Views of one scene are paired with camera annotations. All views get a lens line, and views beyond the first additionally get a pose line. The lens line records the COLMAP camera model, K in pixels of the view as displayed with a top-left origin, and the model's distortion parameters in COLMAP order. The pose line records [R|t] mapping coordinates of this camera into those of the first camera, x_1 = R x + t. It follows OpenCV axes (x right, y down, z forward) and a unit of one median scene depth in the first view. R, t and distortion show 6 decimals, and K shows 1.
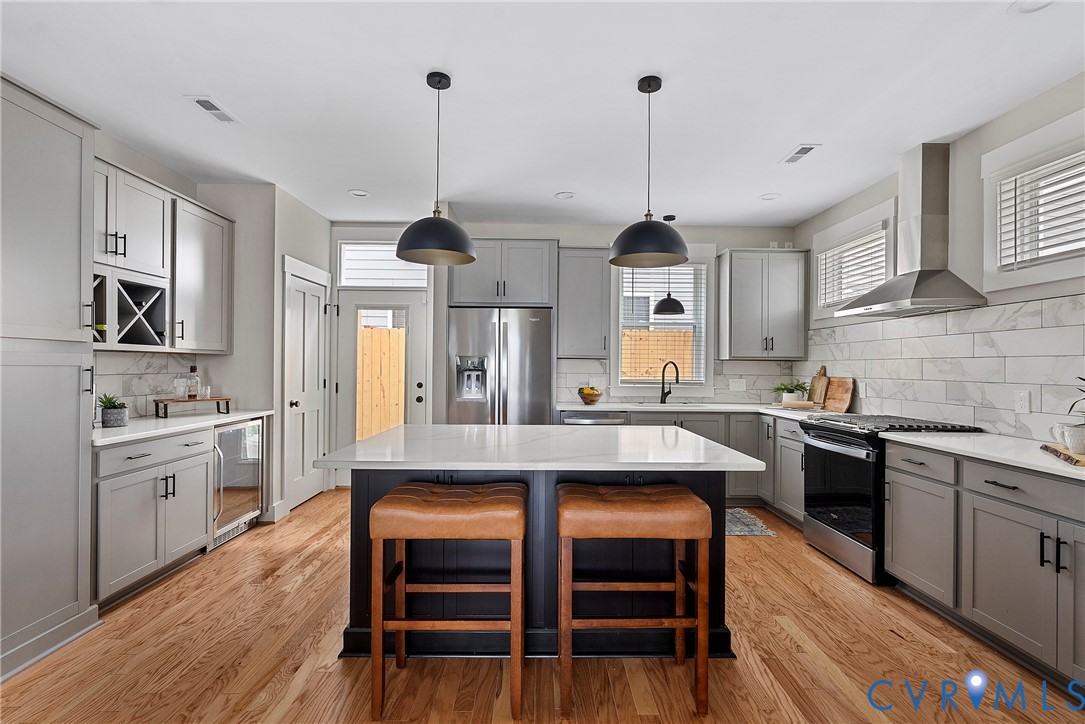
lens RADIAL K [[494.8, 0, 544.6], [0, 494.8, 365.6], [0, 0, 1]] dist [-0.005971, 0.002755]
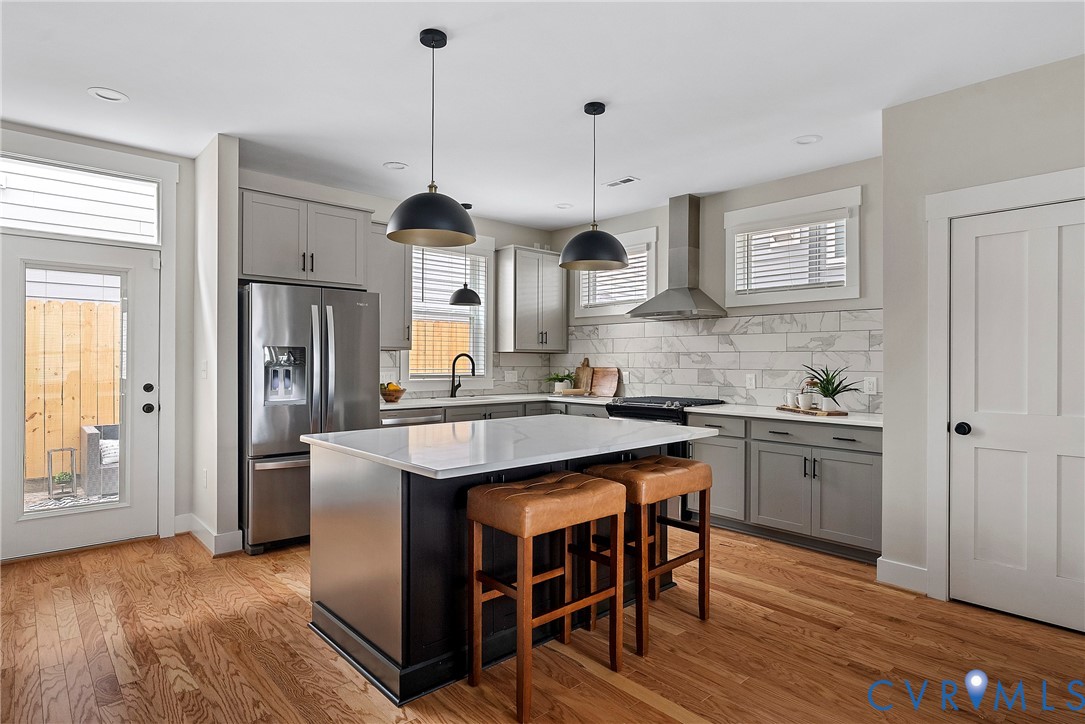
lens RADIAL K [[579.7, 0, 538.3], [0, 579.7, 363.0], [0, 0, 1]] dist [-0.006510, 0.003333]
pose [[0.752572, -0.008909, 0.658450, -0.549858], [0.001802, 0.999933, 0.011469, -0.004118], [-0.658508, -0.007445, 0.752537, 0.065046]]
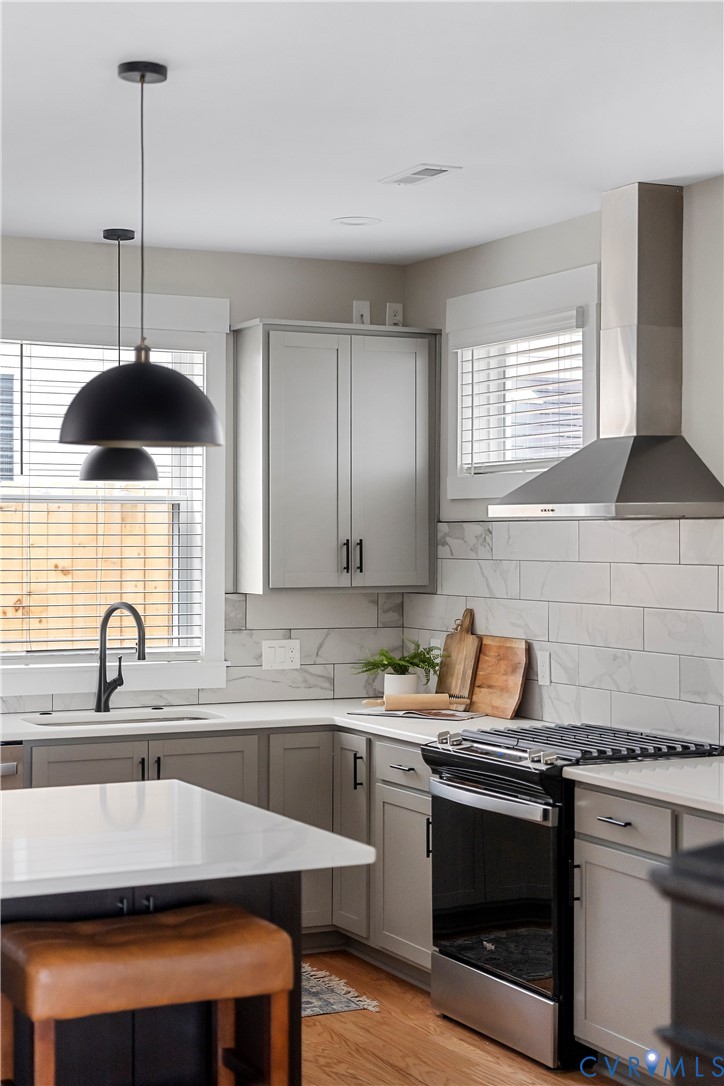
lens RADIAL K [[1732.5, 0, 361.4], [0, 1732.5, 536.9], [0, 0, 1]] dist [-0.000802, 0.000000]
pose [[0.901238, -0.006823, 0.433272, -0.232092], [0.005174, 0.999974, 0.004984, -0.092938], [-0.433294, -0.002249, 0.901250, -0.427047]]
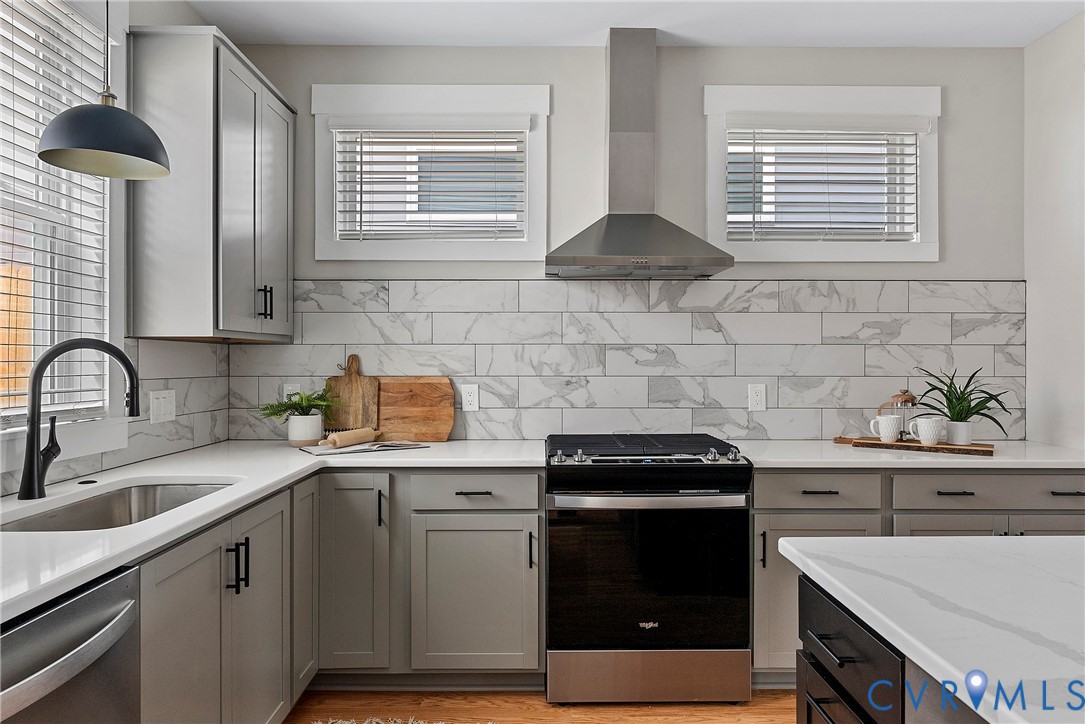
lens RADIAL K [[703.4, 0, 545.7], [0, 703.4, 358.7], [0, 0, 1]] dist [-0.016681, -0.003019]
pose [[0.015375, -0.006134, 0.999863, -0.193933], [-0.001580, 0.999980, 0.006159, -0.000159], [-0.999881, -0.001674, 0.015365, 1.046072]]
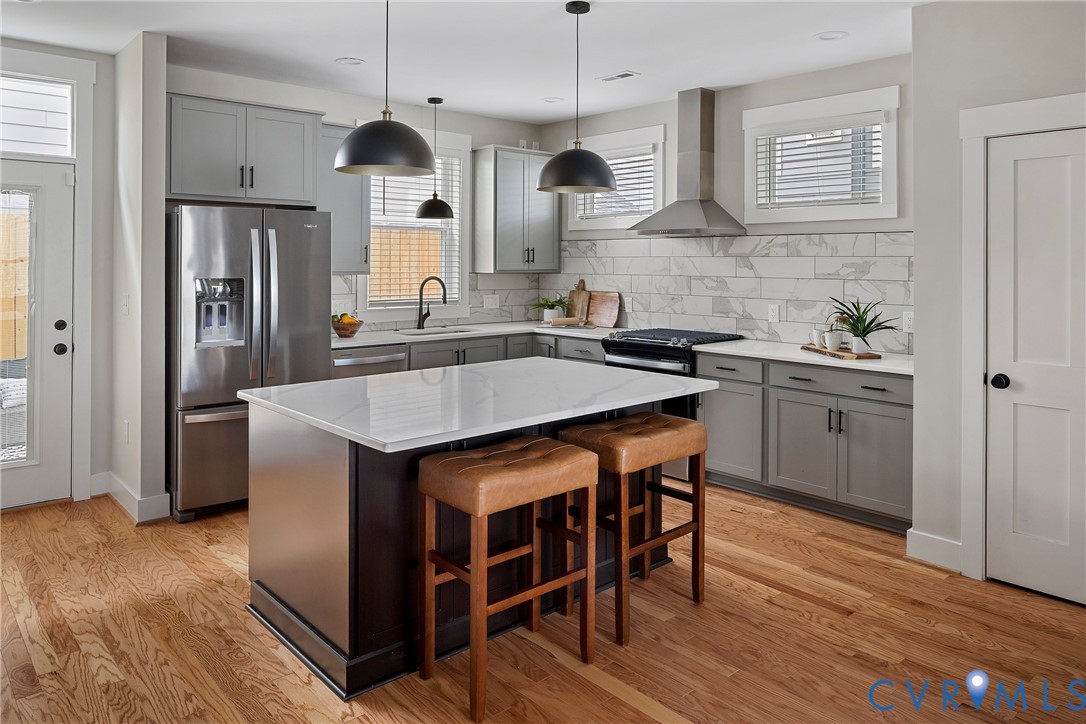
lens RADIAL K [[734.6, 0, 533.2], [0, 734.6, 259.1], [0, 0, 1]] dist [-0.006803, -0.000442]
pose [[0.757540, -0.004521, 0.652773, -0.580532], [0.002465, 0.999989, 0.004066, -0.059373], [-0.652784, -0.001471, 0.757543, -0.027805]]
